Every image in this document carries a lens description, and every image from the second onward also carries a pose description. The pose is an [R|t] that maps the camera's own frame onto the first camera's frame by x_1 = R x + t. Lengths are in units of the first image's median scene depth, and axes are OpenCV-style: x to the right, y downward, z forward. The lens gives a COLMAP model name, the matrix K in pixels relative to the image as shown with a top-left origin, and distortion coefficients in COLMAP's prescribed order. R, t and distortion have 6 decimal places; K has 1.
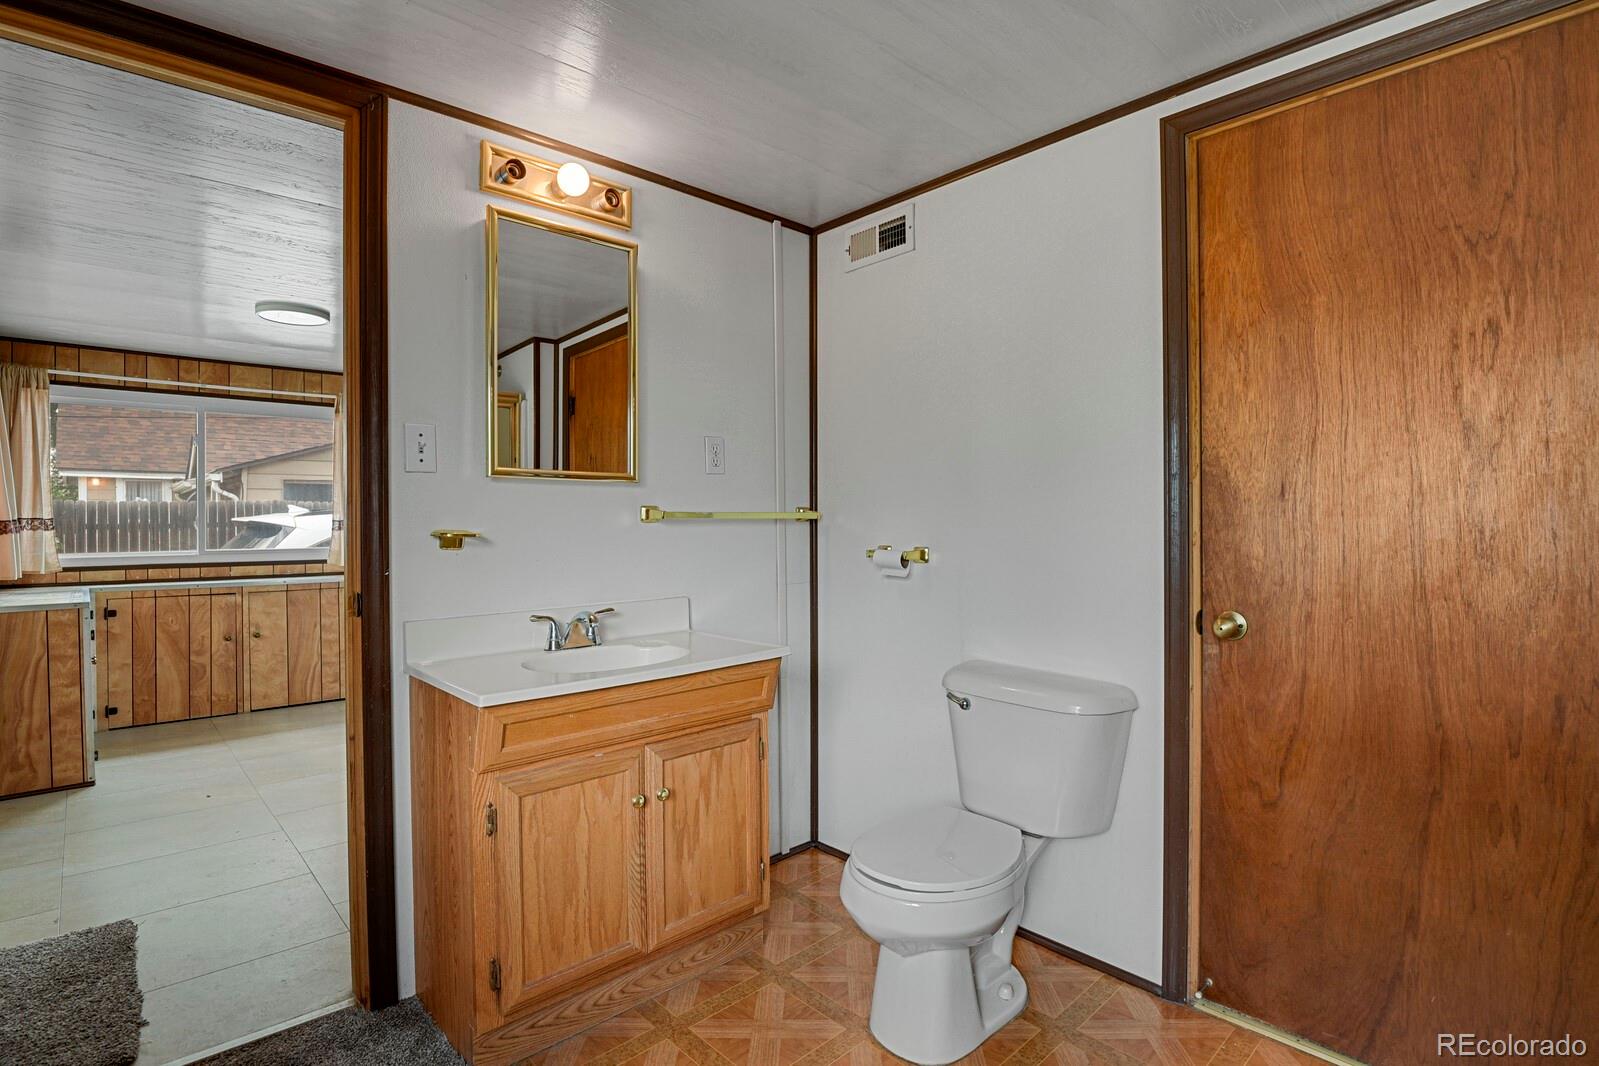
lens RADIAL K [[781.6, 0, 810.8], [0, 781.6, 526.9], [0, 0, 1]] dist [-0.023424, -0.000826]
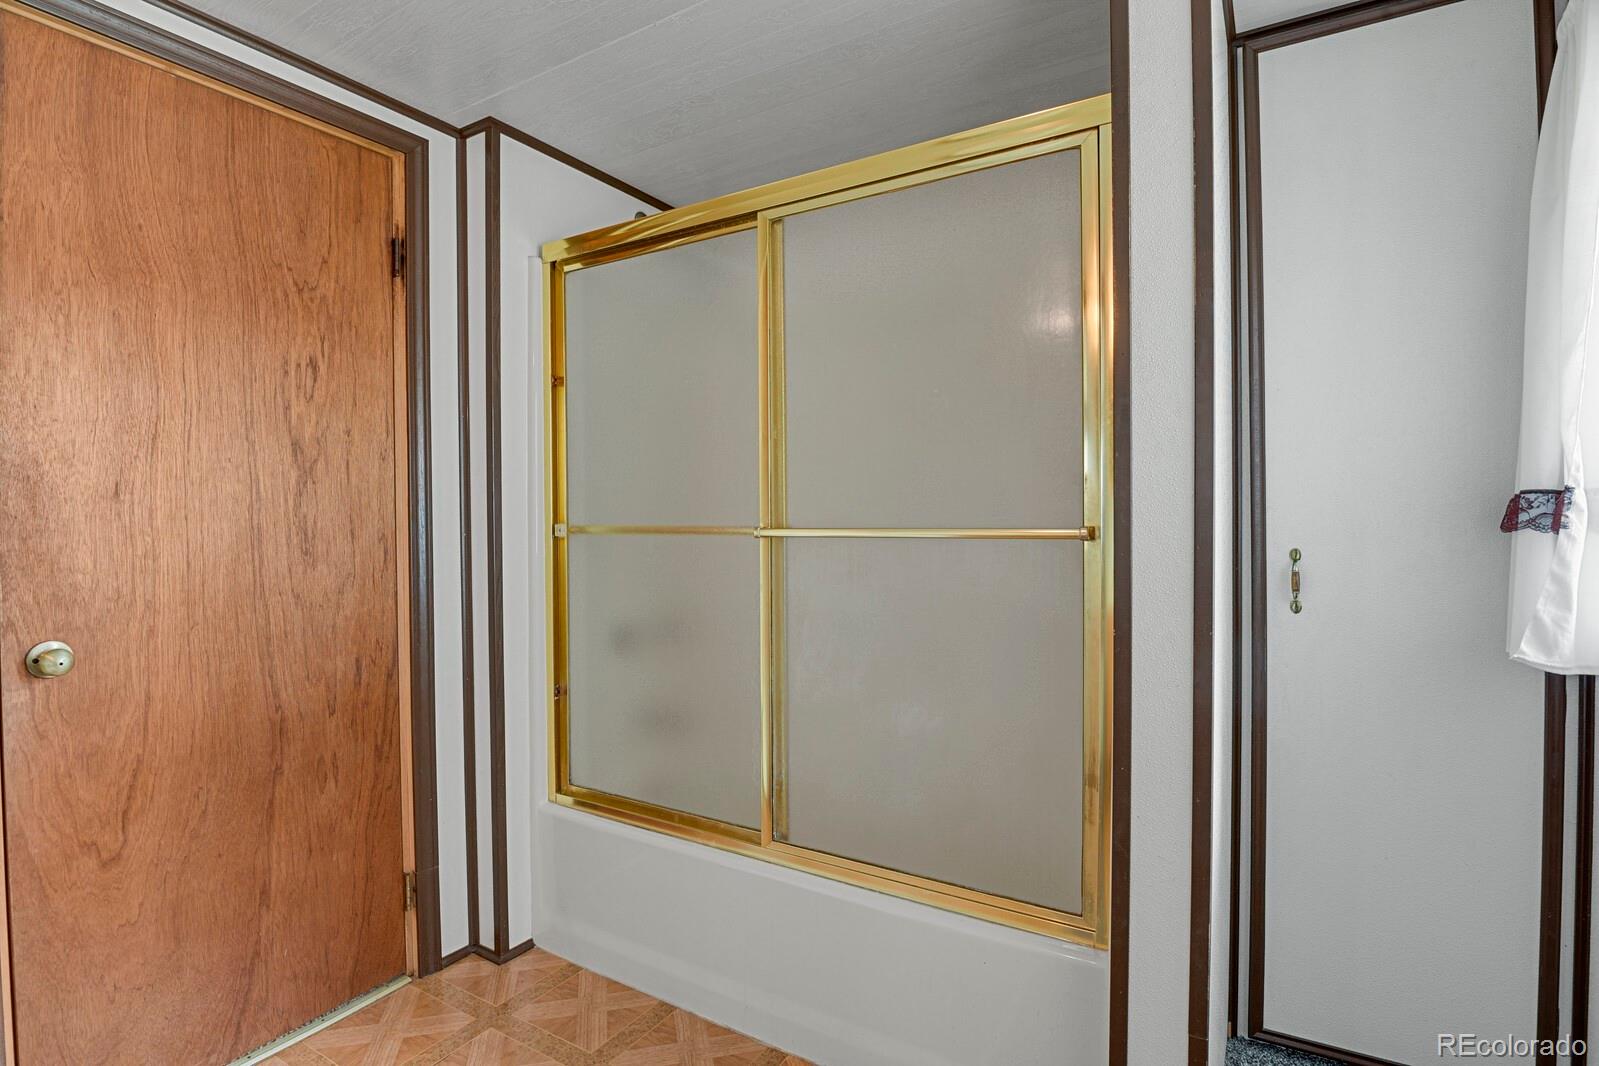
lens RADIAL K [[781.6, 0, 810.8], [0, 781.6, 526.9], [0, 0, 1]] dist [-0.023424, -0.000826]
pose [[-0.248997, -0.002960, 0.968500, -0.419802], [0.014433, 0.999873, 0.006767, -0.000791], [-0.968397, 0.015663, -0.248923, 0.476520]]
